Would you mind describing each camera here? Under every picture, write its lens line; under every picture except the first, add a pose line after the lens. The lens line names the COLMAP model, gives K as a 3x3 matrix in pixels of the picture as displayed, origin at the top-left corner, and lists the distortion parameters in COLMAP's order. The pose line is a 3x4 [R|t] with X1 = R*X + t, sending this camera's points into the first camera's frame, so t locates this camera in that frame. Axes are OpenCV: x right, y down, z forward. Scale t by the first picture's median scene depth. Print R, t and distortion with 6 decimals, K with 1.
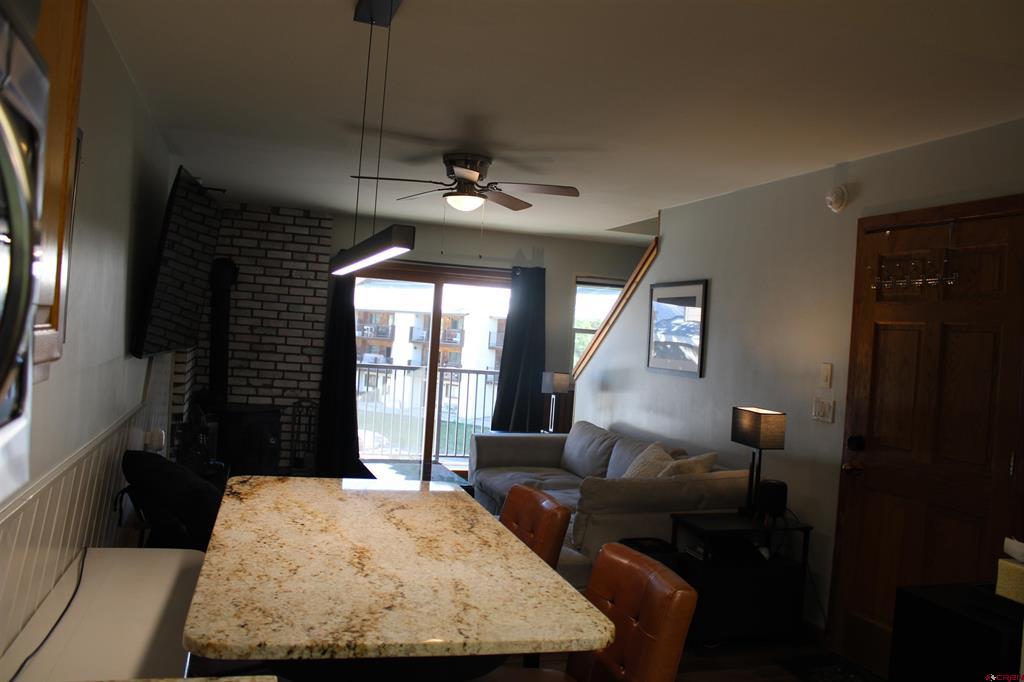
lens RADIAL K [[851.3, 0, 509.9], [0, 851.3, 348.0], [0, 0, 1]] dist [-0.102462, 0.044655]
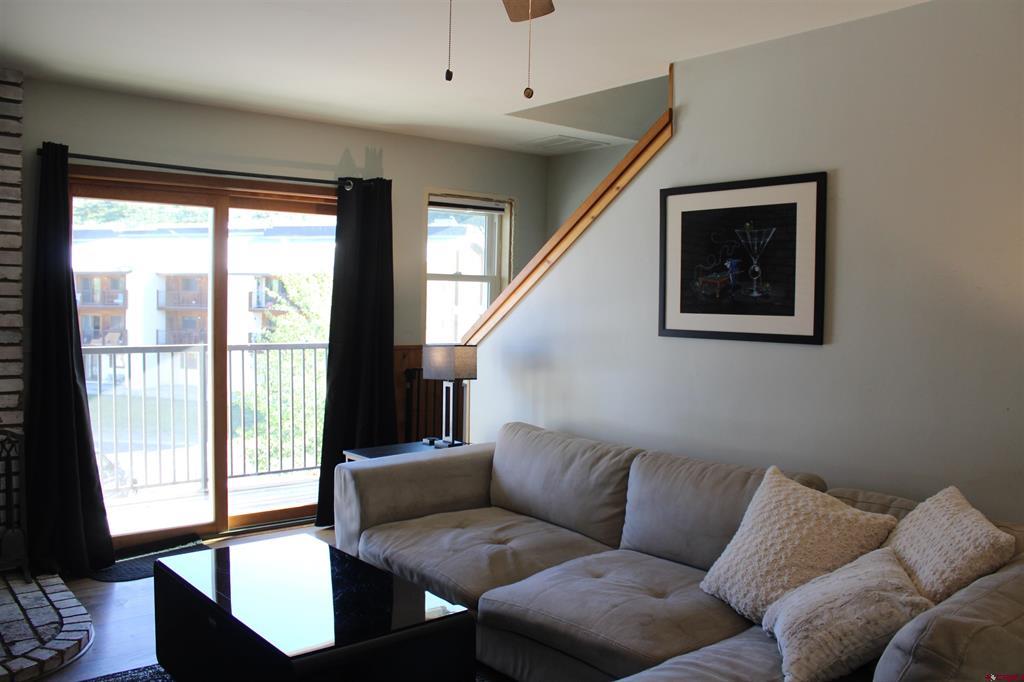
lens RADIAL K [[851.3, 0, 514.7], [0, 851.3, 358.2], [0, 0, 1]] dist [-0.102462, 0.044655]
pose [[0.922095, -0.075972, 0.379433, -0.134720], [0.048704, 0.995526, 0.080970, -0.008921], [-0.383887, -0.056182, 0.921669, 0.407608]]
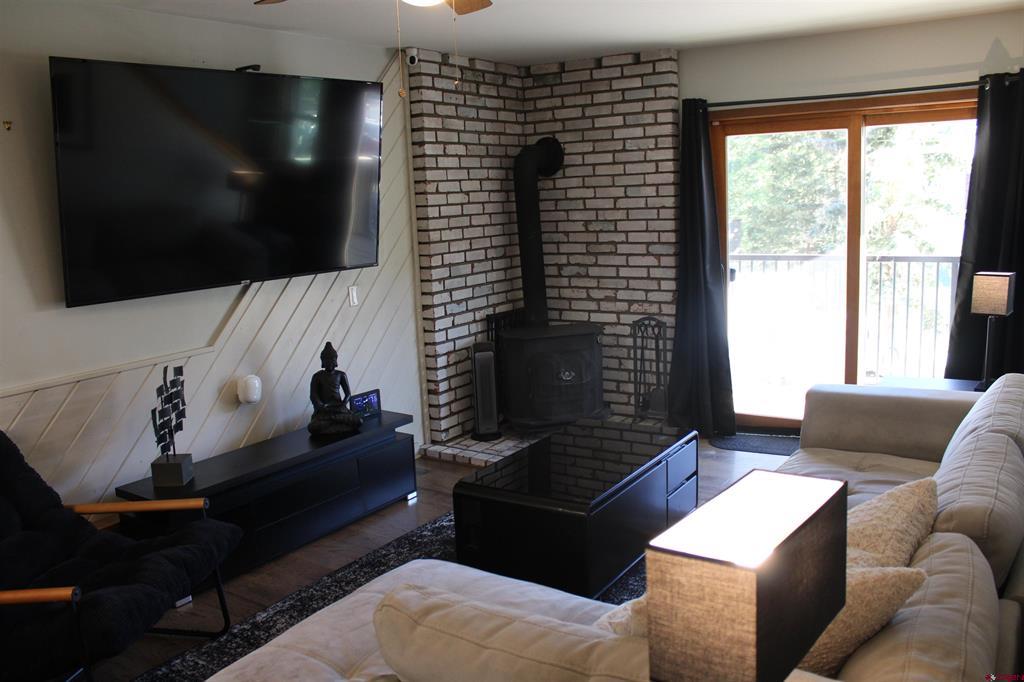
lens RADIAL K [[851.3, 0, 512.7], [0, 851.3, 331.0], [0, 0, 1]] dist [-0.102462, 0.044655]
pose [[0.641009, 0.021431, -0.767234, 0.243074], [0.073412, 0.993315, 0.089080, -0.000611], [0.764014, -0.113425, 0.635151, 0.442735]]
